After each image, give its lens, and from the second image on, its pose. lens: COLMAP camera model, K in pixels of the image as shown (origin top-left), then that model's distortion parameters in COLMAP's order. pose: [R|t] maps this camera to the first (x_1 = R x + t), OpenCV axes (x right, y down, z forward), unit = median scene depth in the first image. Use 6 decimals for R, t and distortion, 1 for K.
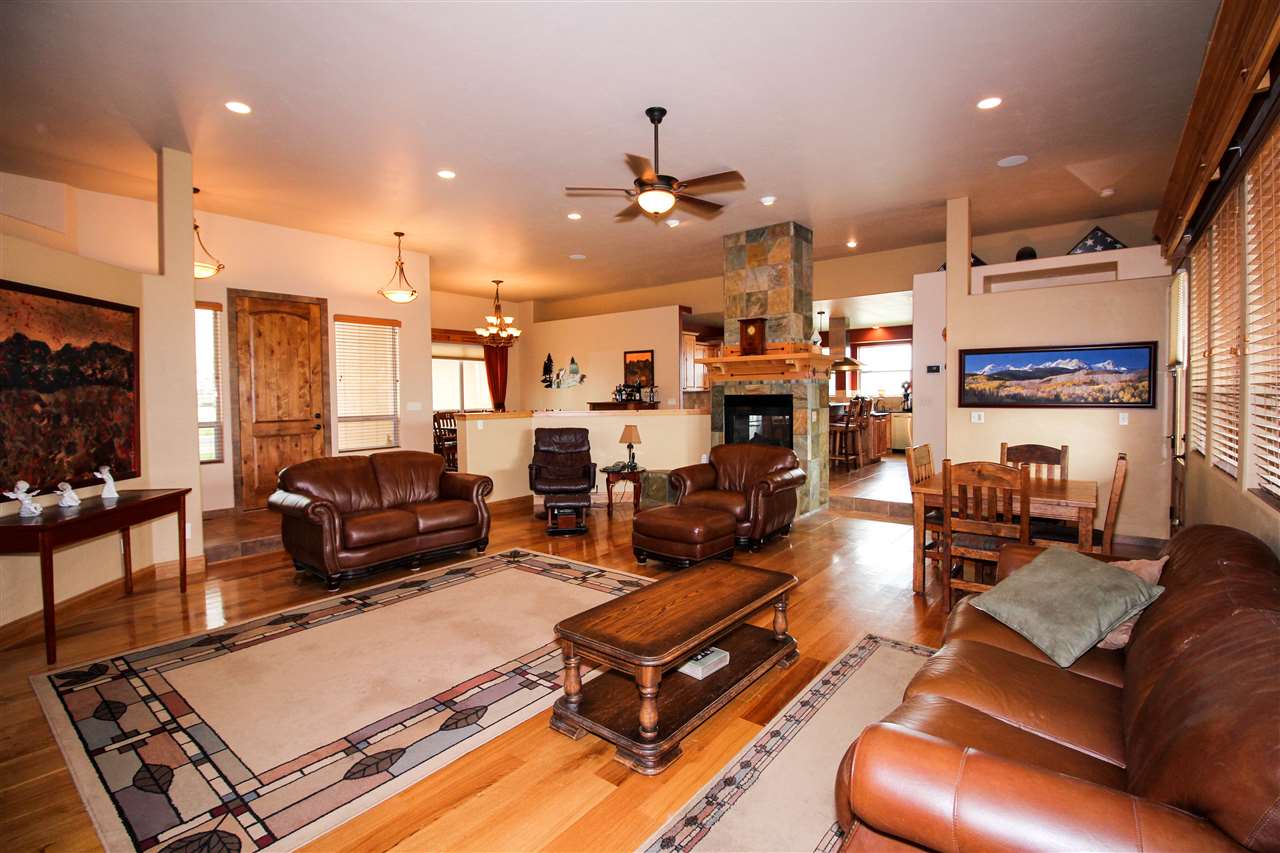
lens RADIAL K [[585.5, 0, 641.5], [0, 585.5, 417.3], [0, 0, 1]] dist [-0.004038, -0.006278]
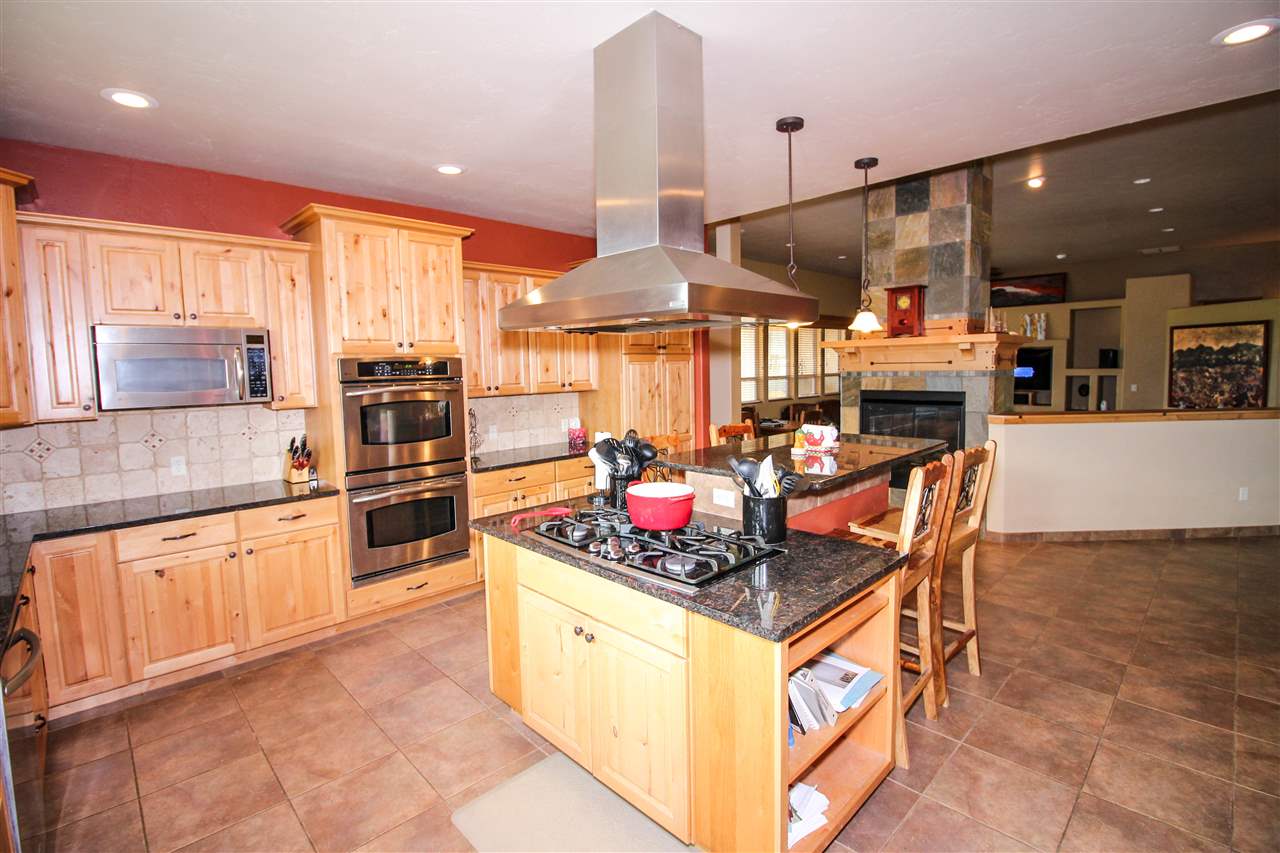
lens RADIAL K [[585.5, 0, 651.2], [0, 585.5, 419.7], [0, 0, 1]] dist [-0.004038, -0.006278]
pose [[-0.992798, 0.024772, 0.117215, 0.894274], [0.040244, 0.990494, 0.131536, -0.217664], [-0.112843, 0.135306, -0.984357, 3.328010]]
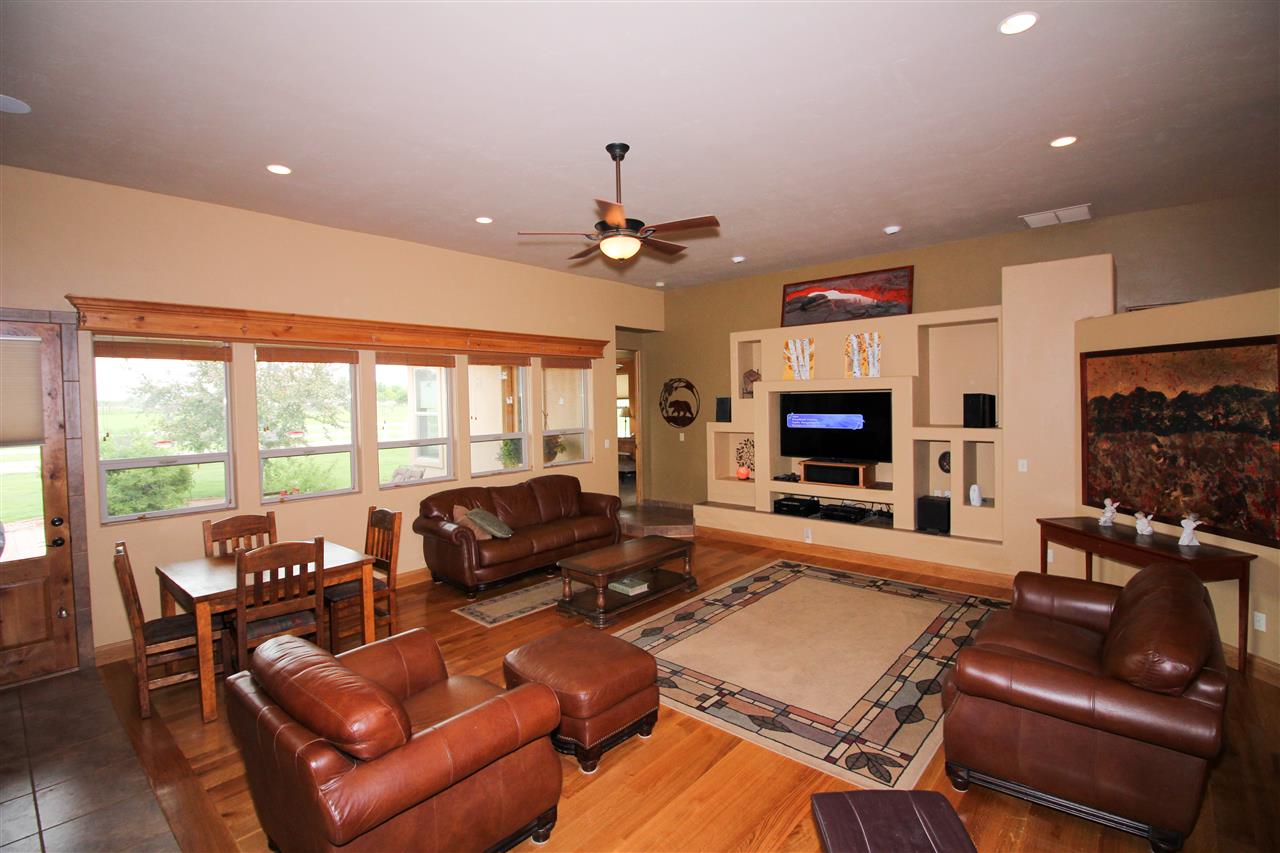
lens RADIAL K [[585.5, 0, 631.2], [0, 585.5, 421.6], [0, 0, 1]] dist [-0.004038, -0.006278]
pose [[-0.997050, 0.029688, 0.070787, -0.050954], [0.035199, 0.996337, 0.077929, -0.181494], [-0.068214, 0.080190, -0.994443, 2.040373]]
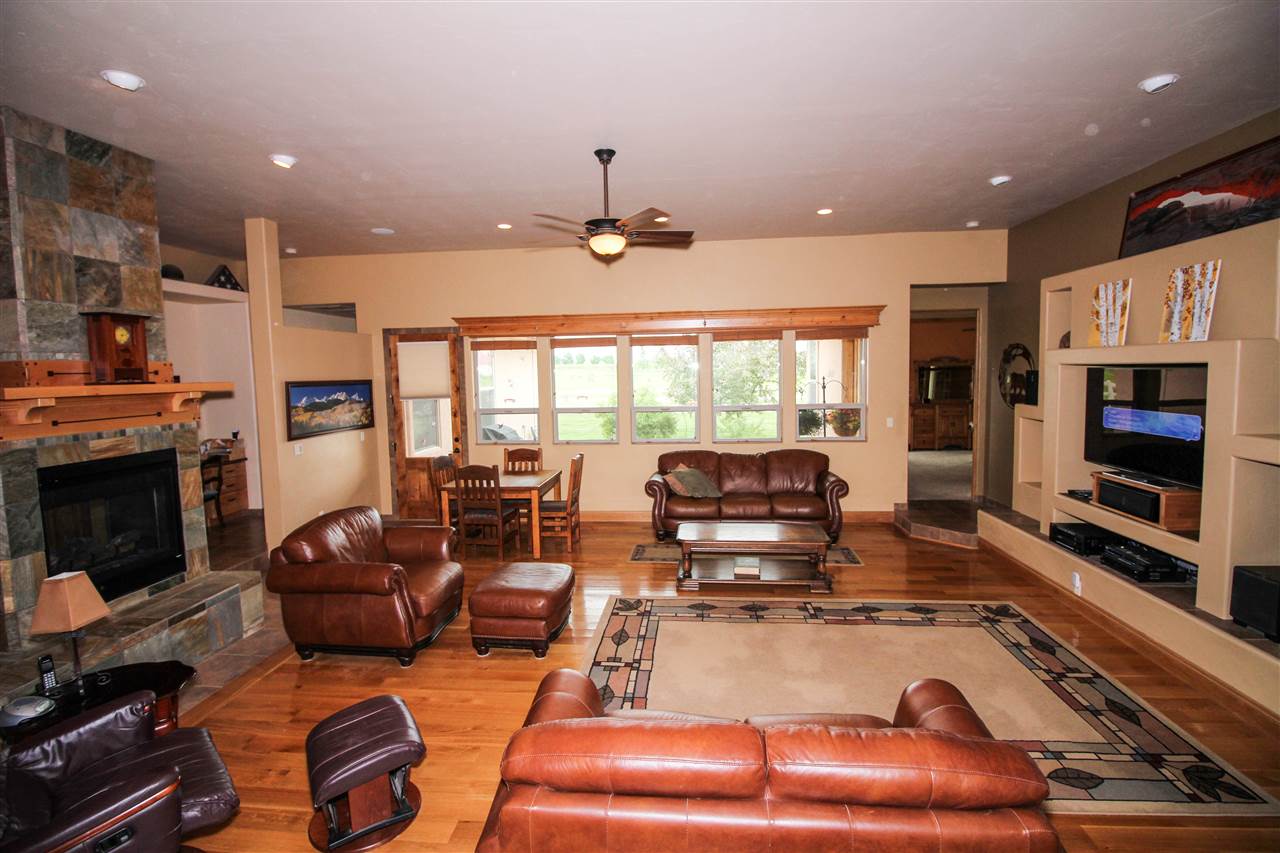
lens RADIAL K [[585.5, 0, 642.6], [0, 585.5, 420.1], [0, 0, 1]] dist [-0.004038, -0.006278]
pose [[-0.538065, -0.047282, 0.841576, -0.915599], [0.060263, 0.993713, 0.094359, -0.170007], [-0.840747, 0.101487, -0.531832, 1.609935]]
